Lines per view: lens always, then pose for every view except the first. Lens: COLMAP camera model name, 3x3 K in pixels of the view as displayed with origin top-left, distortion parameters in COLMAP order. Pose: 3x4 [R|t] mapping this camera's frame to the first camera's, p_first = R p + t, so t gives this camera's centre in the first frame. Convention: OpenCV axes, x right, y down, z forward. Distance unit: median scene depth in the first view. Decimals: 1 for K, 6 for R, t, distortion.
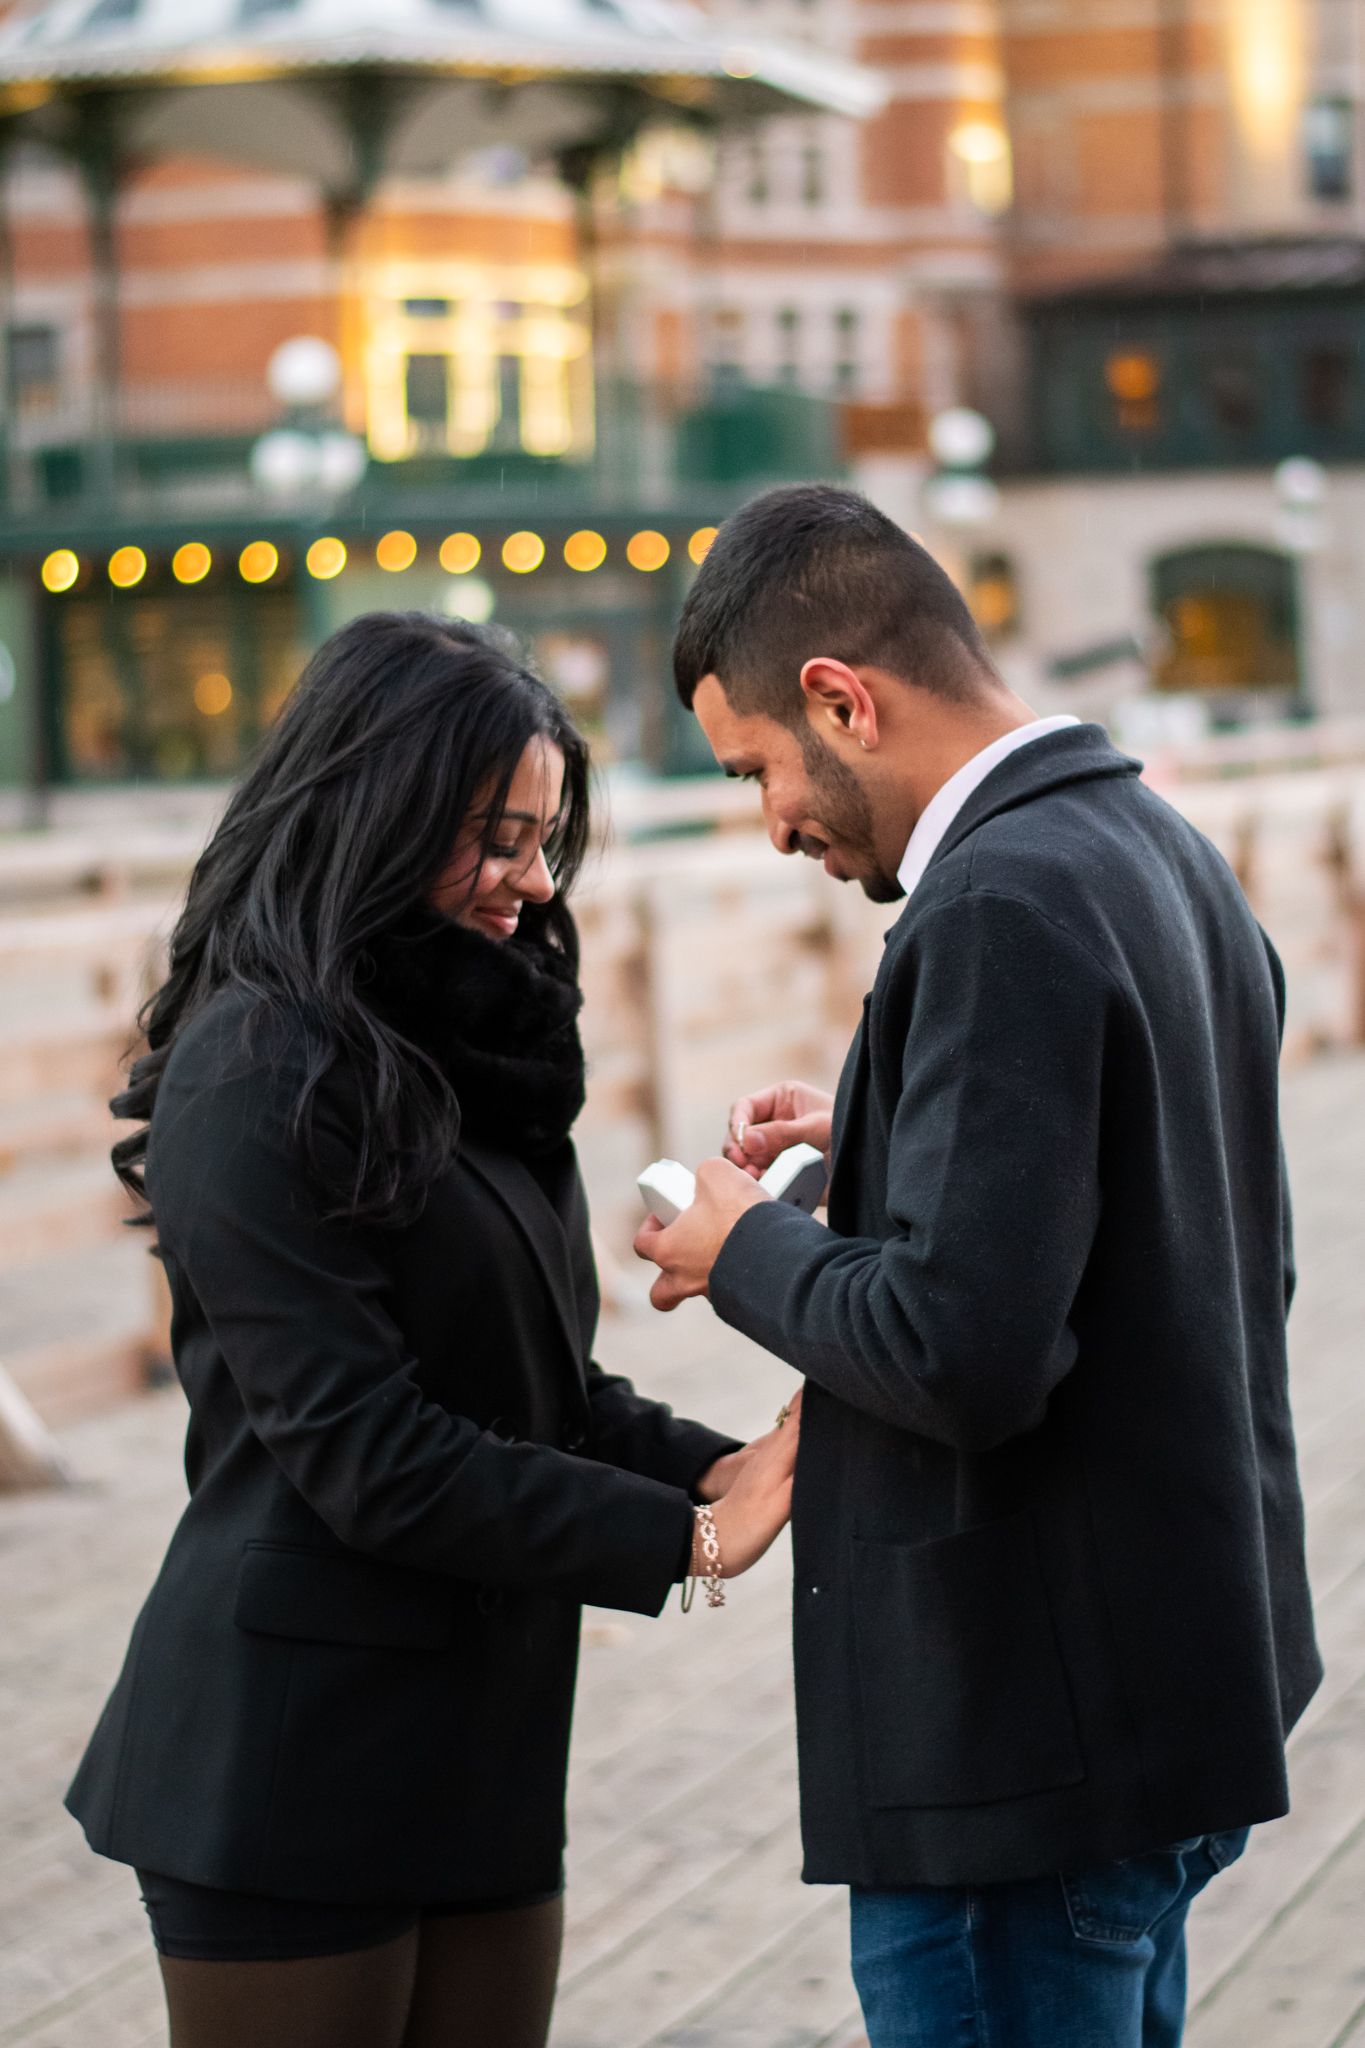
lens RADIAL K [[4516.2, 0, 682.5], [0, 4516.2, 1024.0], [0, 0, 1]] dist [-0.037601, -0.242923]
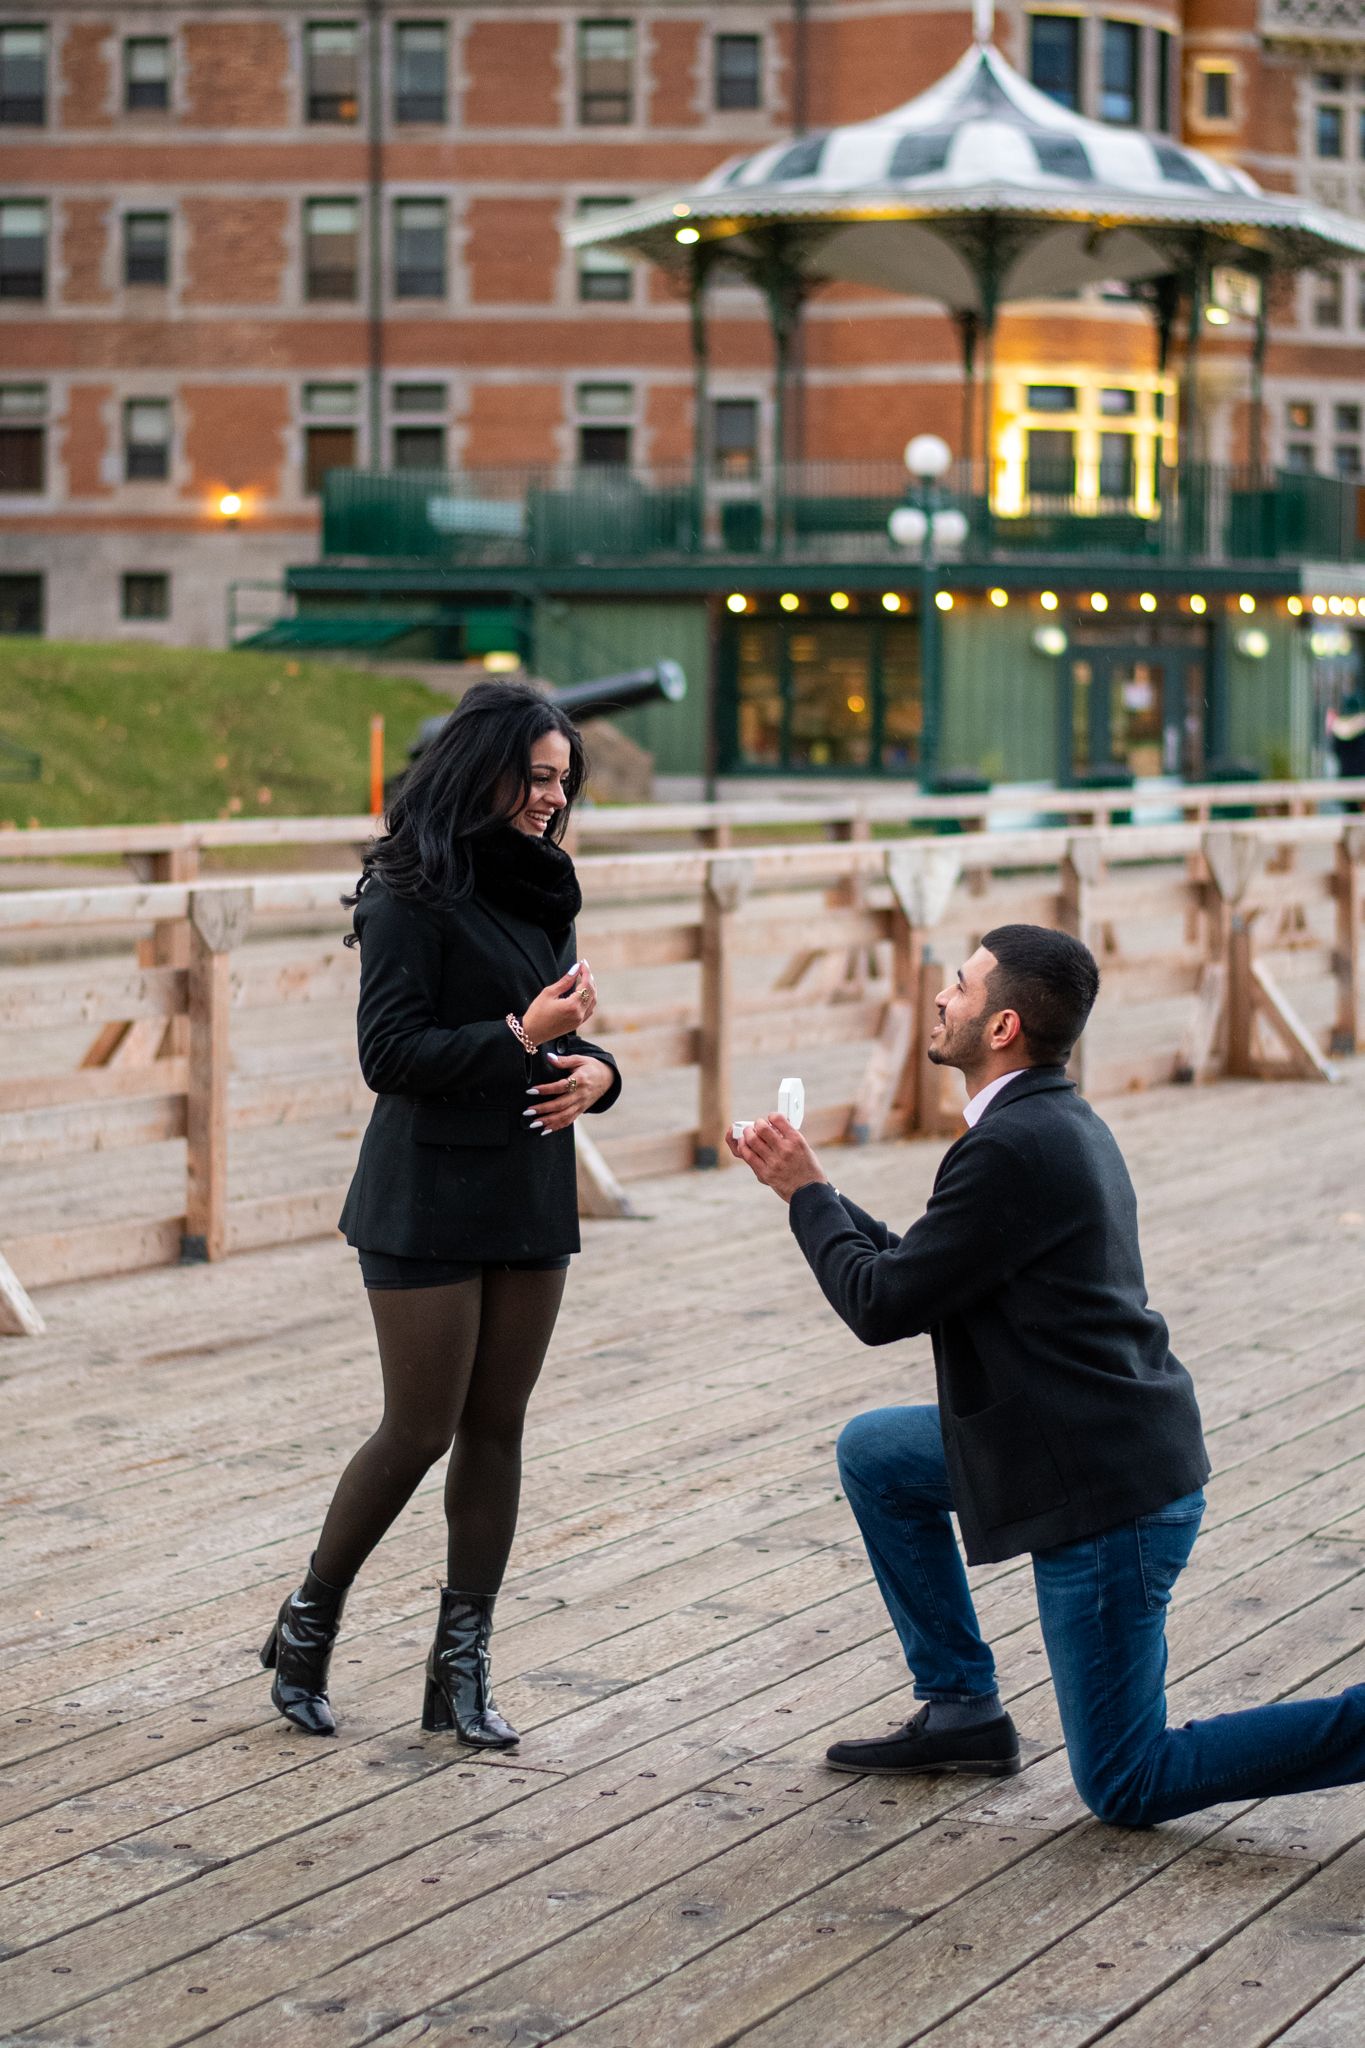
lens RADIAL K [[4516.2, 0, 682.5], [0, 4516.2, 1024.0], [0, 0, 1]] dist [-0.037601, -0.242923]
pose [[0.979511, 0.053403, -0.194183, 0.100089], [-0.053835, 0.998545, 0.003057, 0.014641], [0.194064, 0.007459, 0.980960, -0.245901]]
